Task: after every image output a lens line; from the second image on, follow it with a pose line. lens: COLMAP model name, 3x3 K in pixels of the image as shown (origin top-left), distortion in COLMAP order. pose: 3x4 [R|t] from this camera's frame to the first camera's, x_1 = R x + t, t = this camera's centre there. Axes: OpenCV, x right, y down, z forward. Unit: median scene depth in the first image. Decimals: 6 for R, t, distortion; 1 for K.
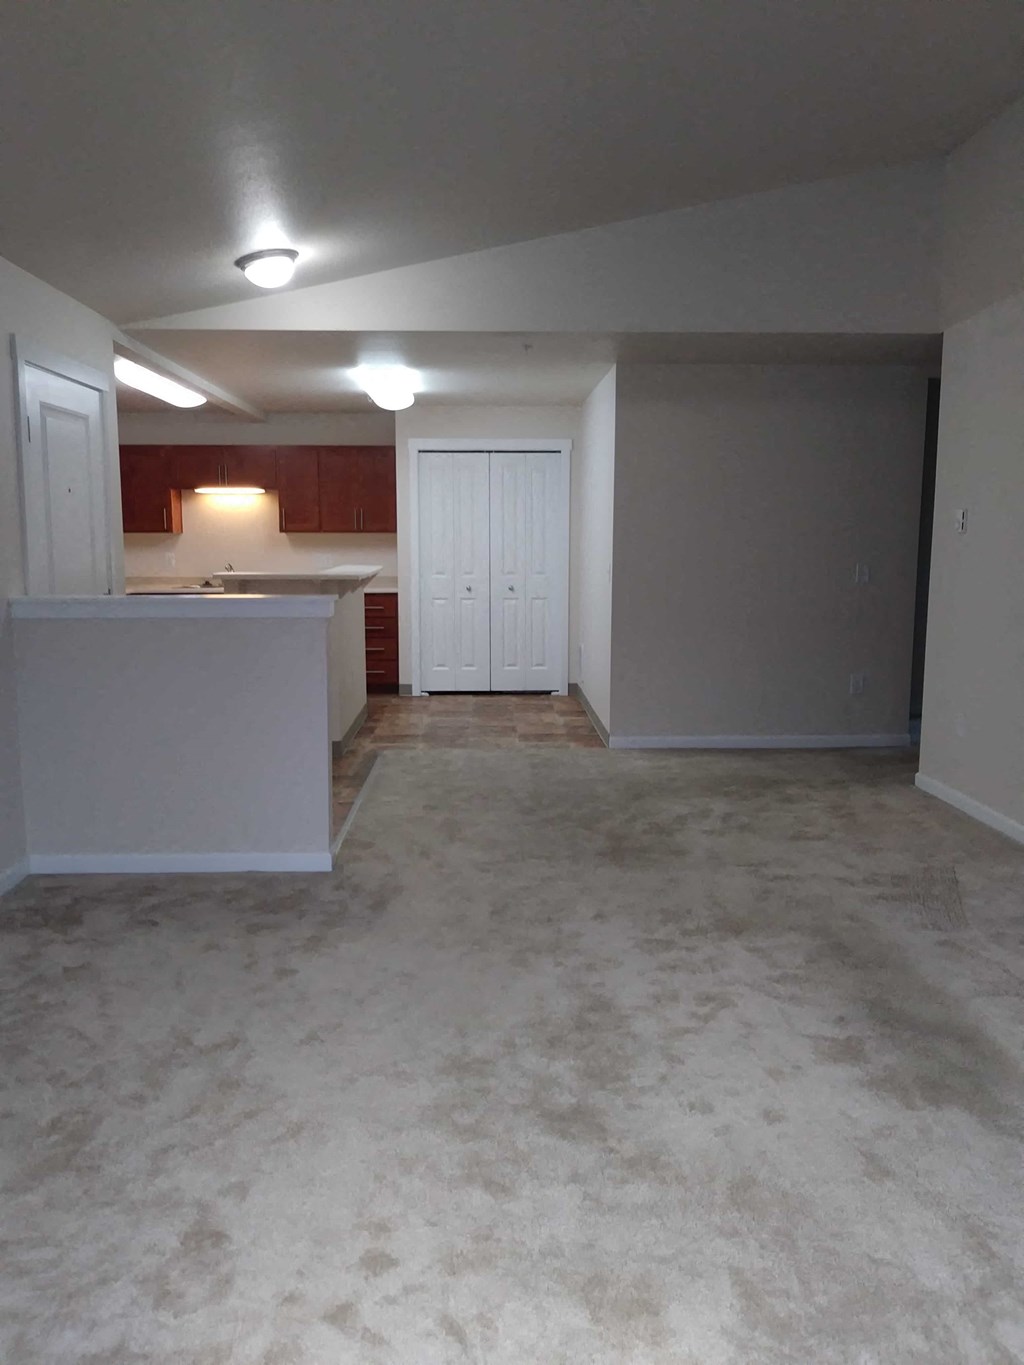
lens RADIAL K [[1080.3, 0, 512.0], [0, 1080.3, 682.5], [0, 0, 1]] dist [-0.007085, -0.003833]
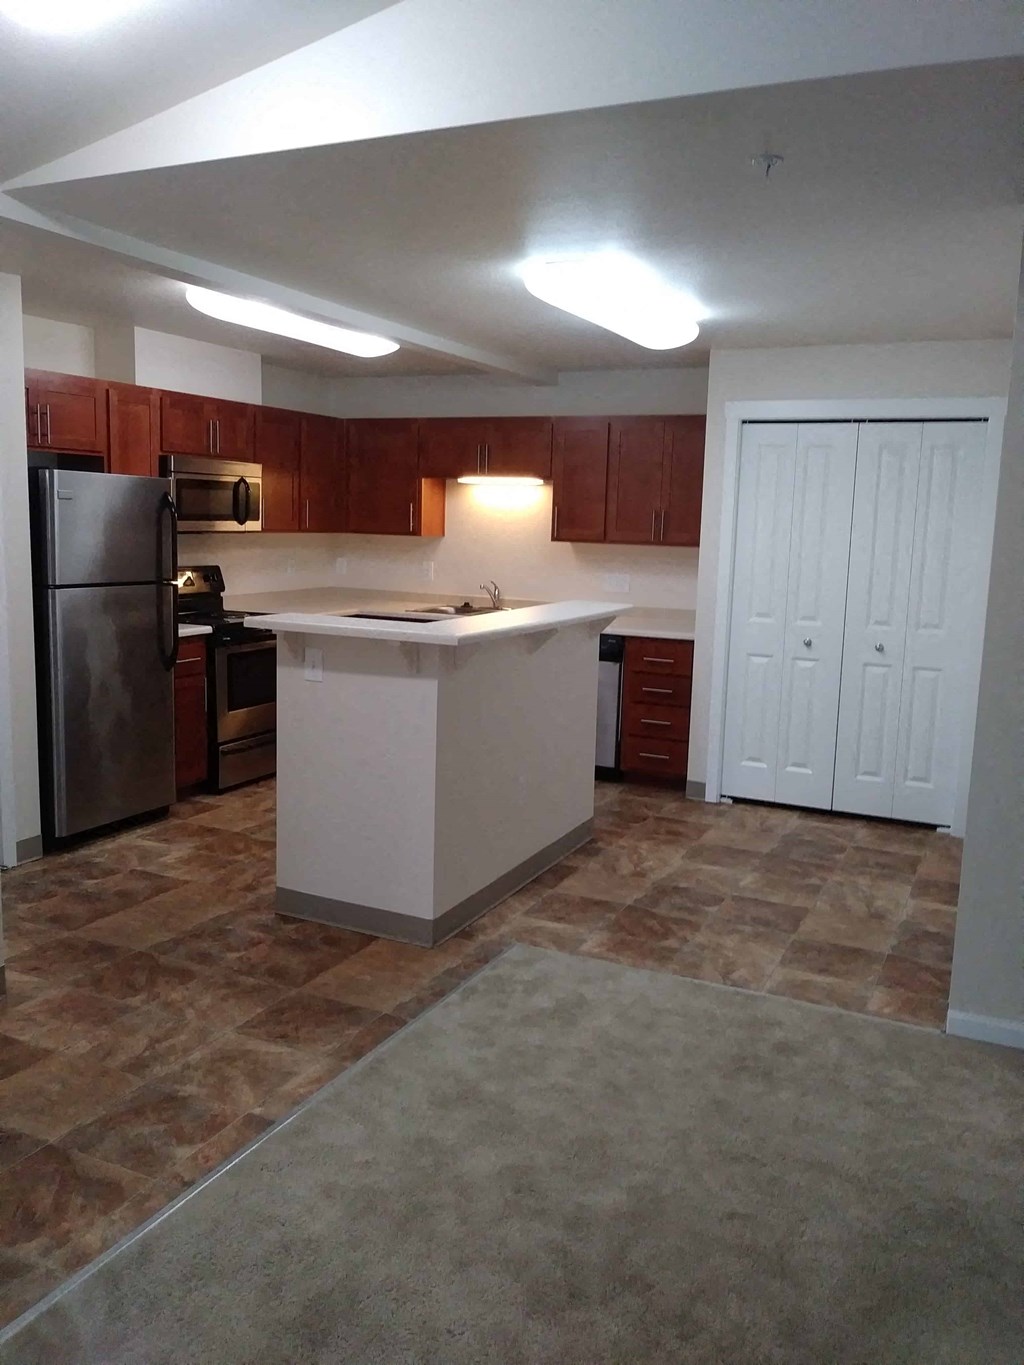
lens RADIAL K [[1080.3, 0, 512.0], [0, 1080.3, 682.5], [0, 0, 1]] dist [-0.007085, -0.003833]
pose [[0.886286, 0.096150, -0.453048, 0.091786], [-0.093490, 0.995217, 0.028321, -0.065734], [0.453605, 0.017255, 0.891036, 0.368989]]
